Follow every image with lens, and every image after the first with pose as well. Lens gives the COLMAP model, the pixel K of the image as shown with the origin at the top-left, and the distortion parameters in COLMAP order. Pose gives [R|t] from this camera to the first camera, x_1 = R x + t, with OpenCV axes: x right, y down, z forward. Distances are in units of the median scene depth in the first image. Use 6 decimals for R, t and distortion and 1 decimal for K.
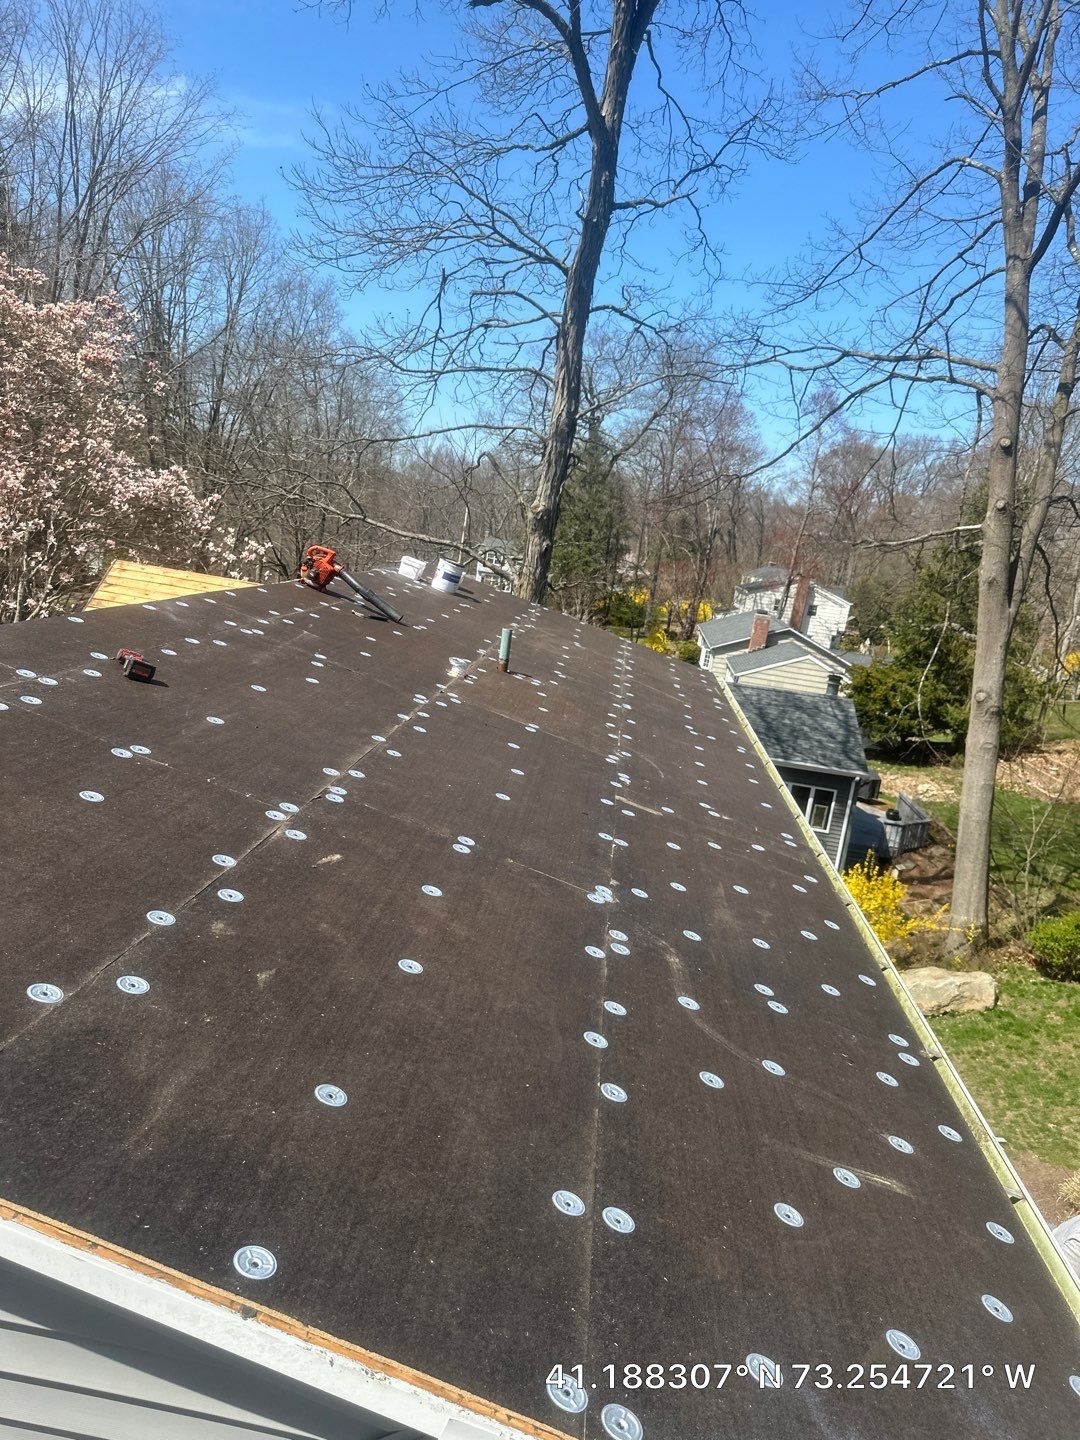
lens RADIAL K [[1087.3, 0, 536.1], [0, 1087.3, 721.2], [0, 0, 1]] dist [0.094547, -0.129121]
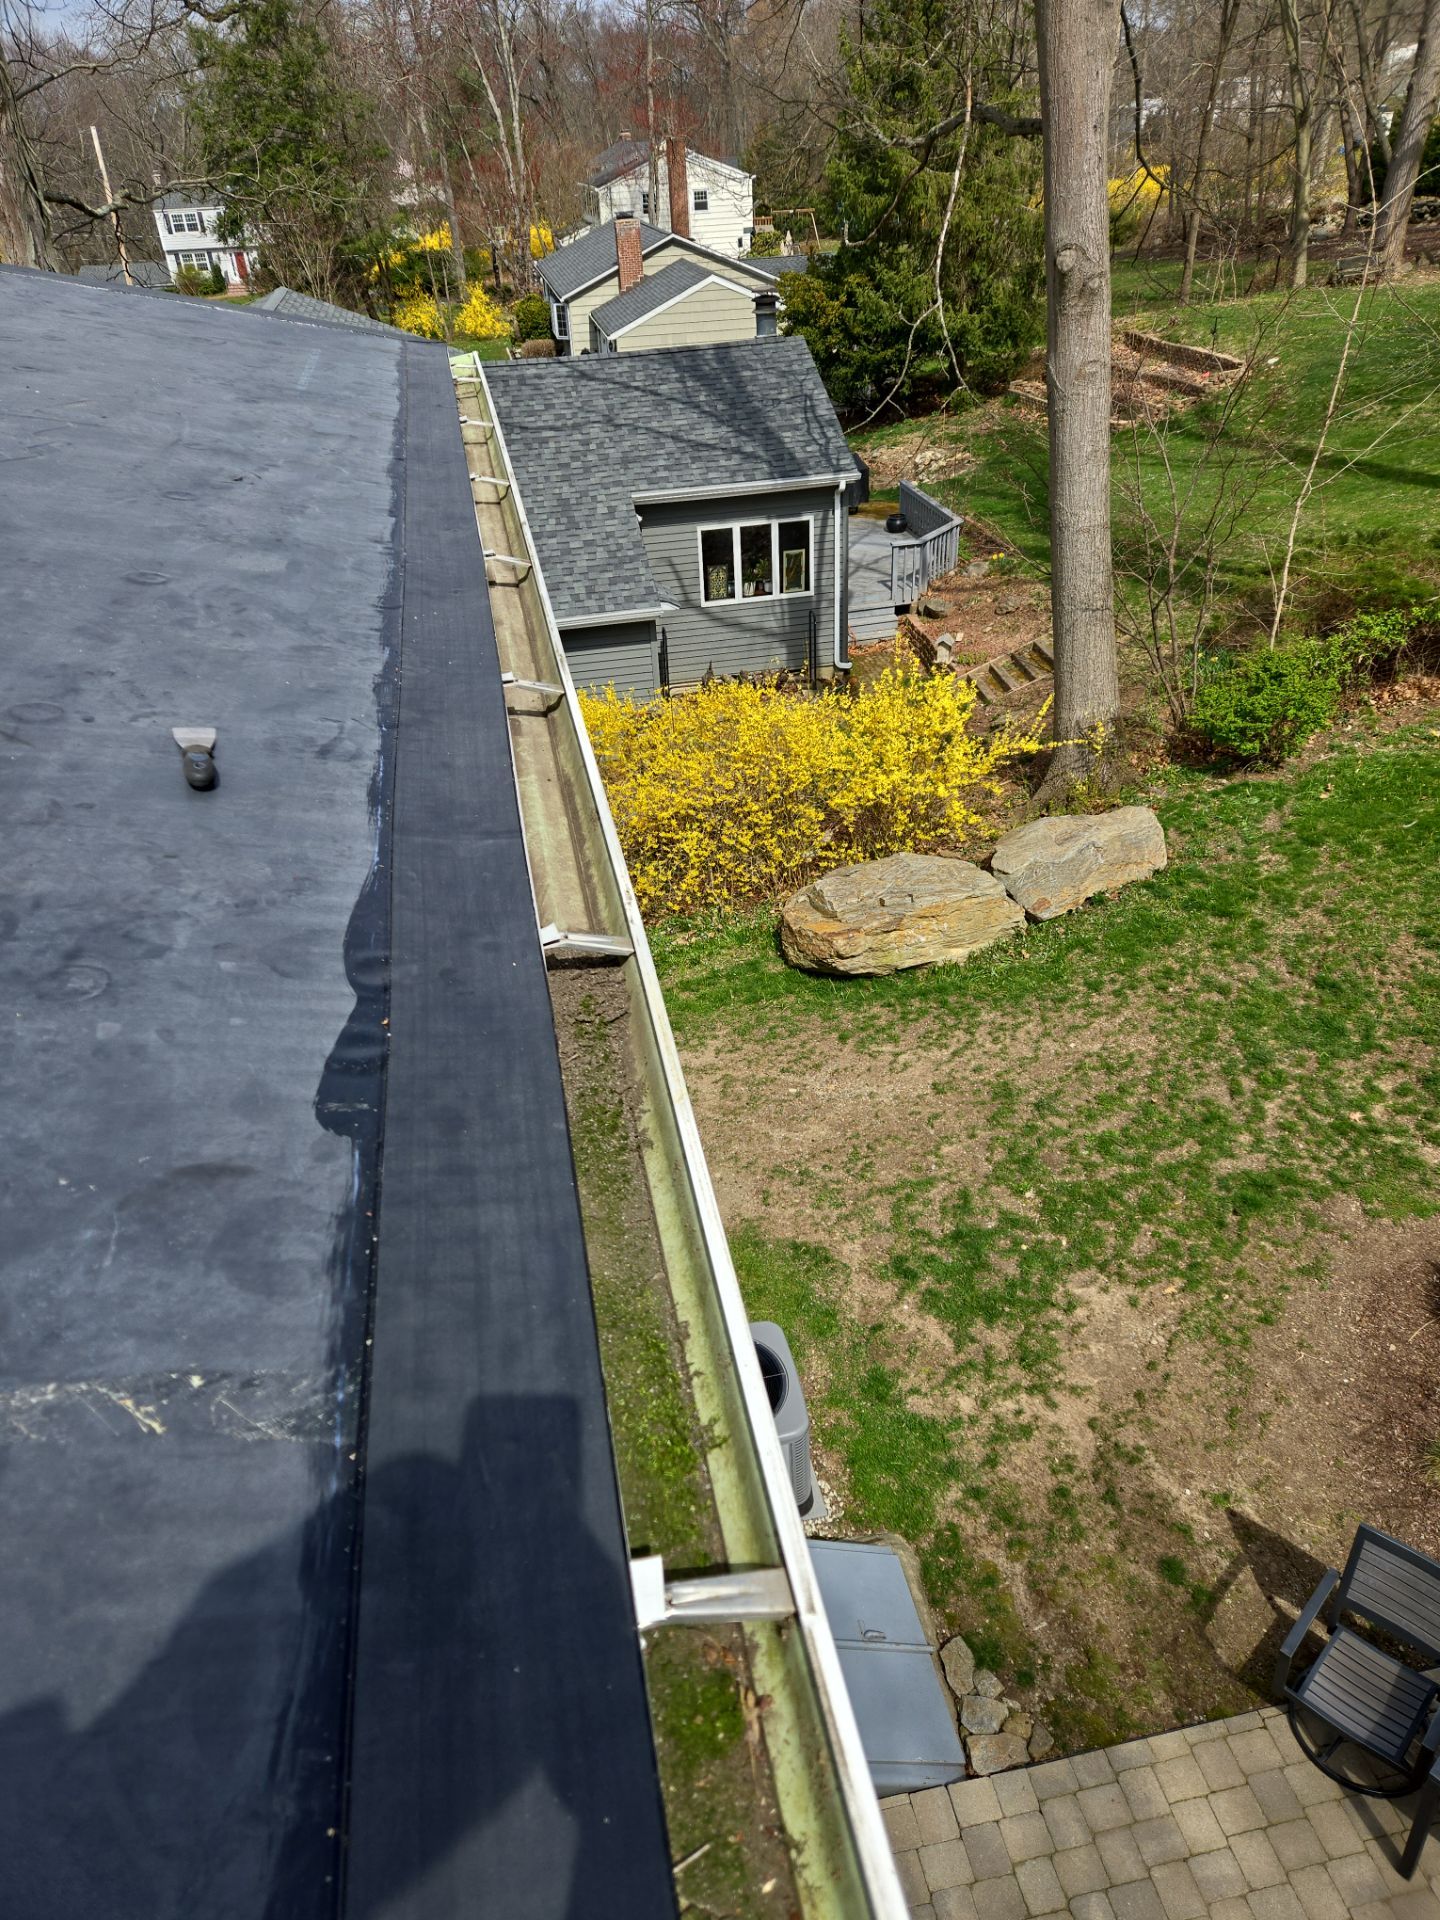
lens RADIAL K [[1449.8, 0, 714.8], [0, 1449.8, 961.6], [0, 0, 1]] dist [0.094547, -0.129121]
pose [[0.948867, -0.282829, 0.140212, 0.044313], [0.217818, 0.908083, 0.357689, -0.006451], [-0.228489, -0.308858, 0.923255, 0.194999]]
